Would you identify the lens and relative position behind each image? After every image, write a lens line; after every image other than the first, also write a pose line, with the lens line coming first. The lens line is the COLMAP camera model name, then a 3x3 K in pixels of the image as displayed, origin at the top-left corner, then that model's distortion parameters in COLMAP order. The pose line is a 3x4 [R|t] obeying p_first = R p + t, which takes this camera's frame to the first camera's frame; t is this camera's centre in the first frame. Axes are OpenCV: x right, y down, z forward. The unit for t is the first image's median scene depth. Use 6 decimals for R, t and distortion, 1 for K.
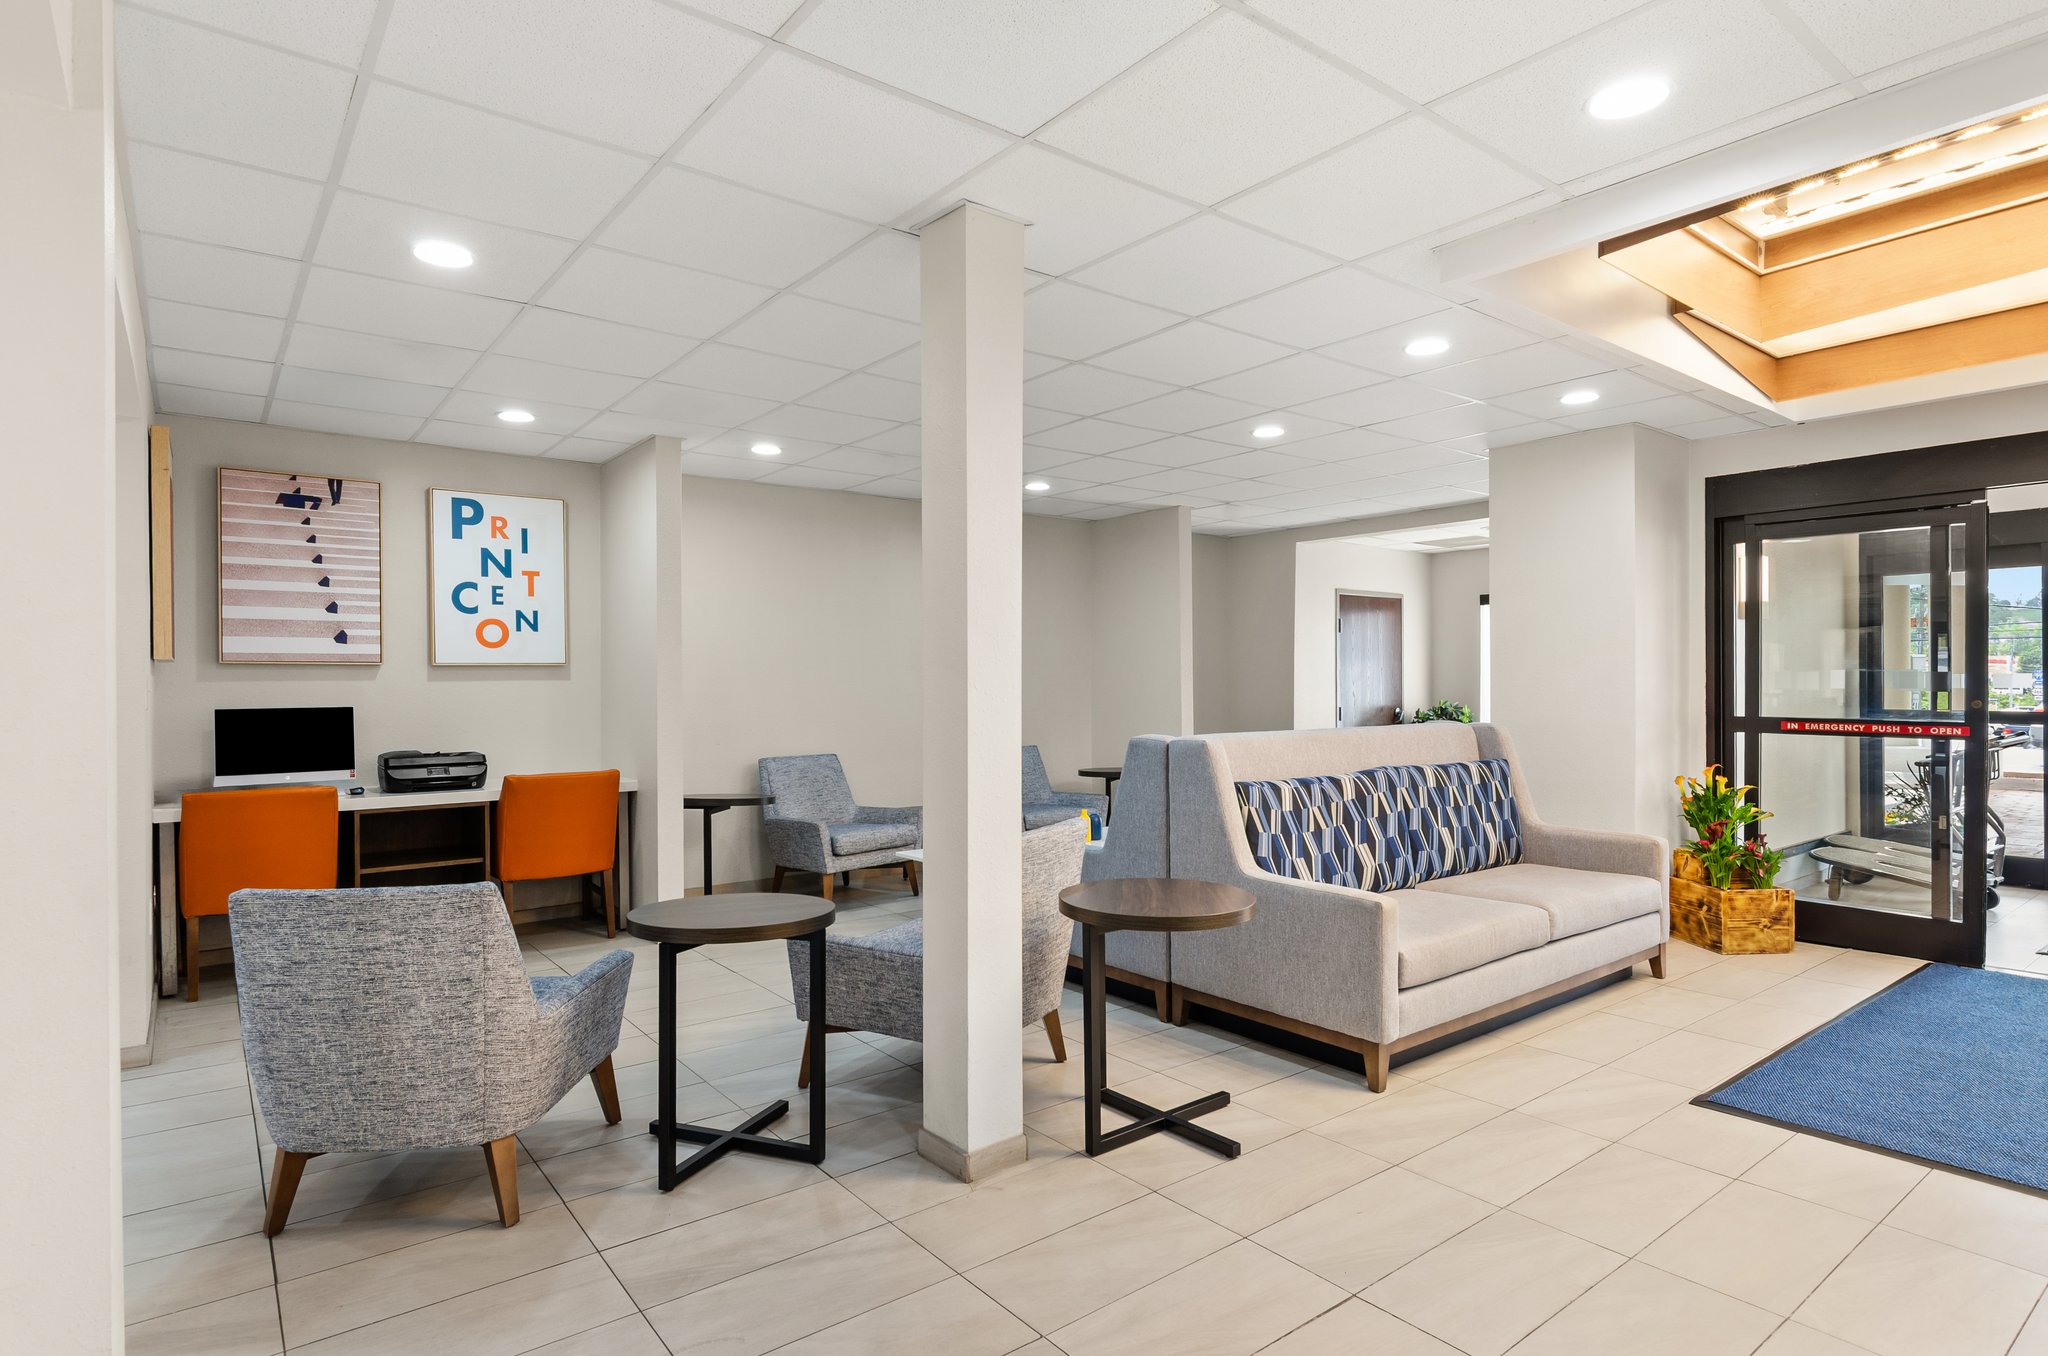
lens RADIAL K [[1071.2, 0, 1020.3], [0, 1071.2, 688.2], [0, 0, 1]] dist [-0.002349, -0.000251]
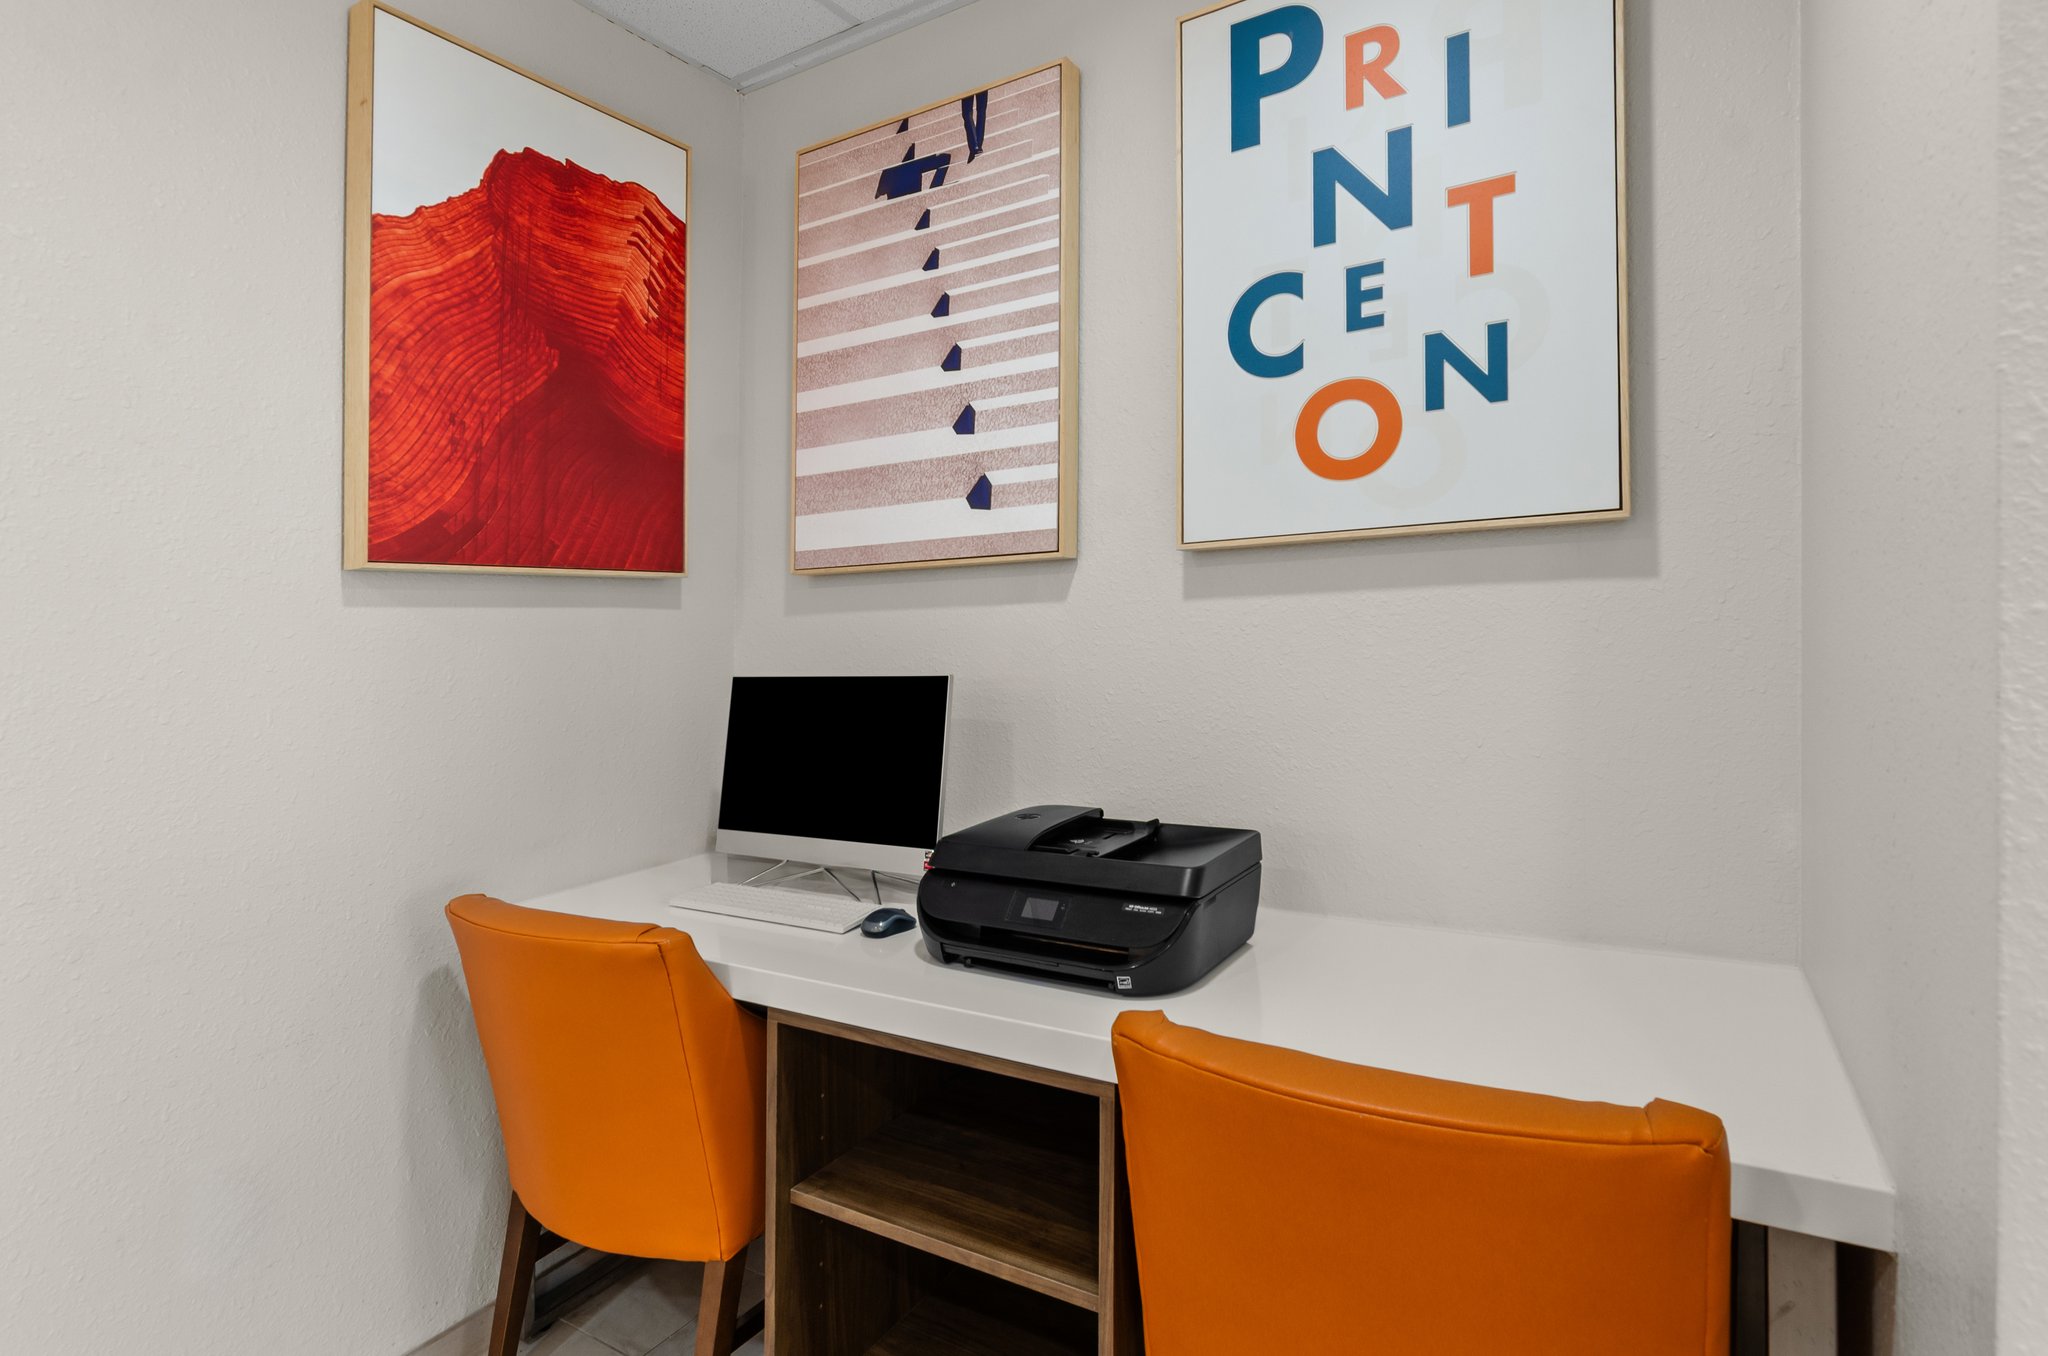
lens RADIAL K [[1012.1, 0, 1021.1], [0, 1012.1, 673.4], [0, 0, 1]] dist [-0.005358, -0.000232]
pose [[0.359756, 0.005987, -0.933027, -0.268460], [0.001247, 0.999975, 0.006897, 0.014555], [0.933045, -0.003645, 0.359740, 0.828635]]
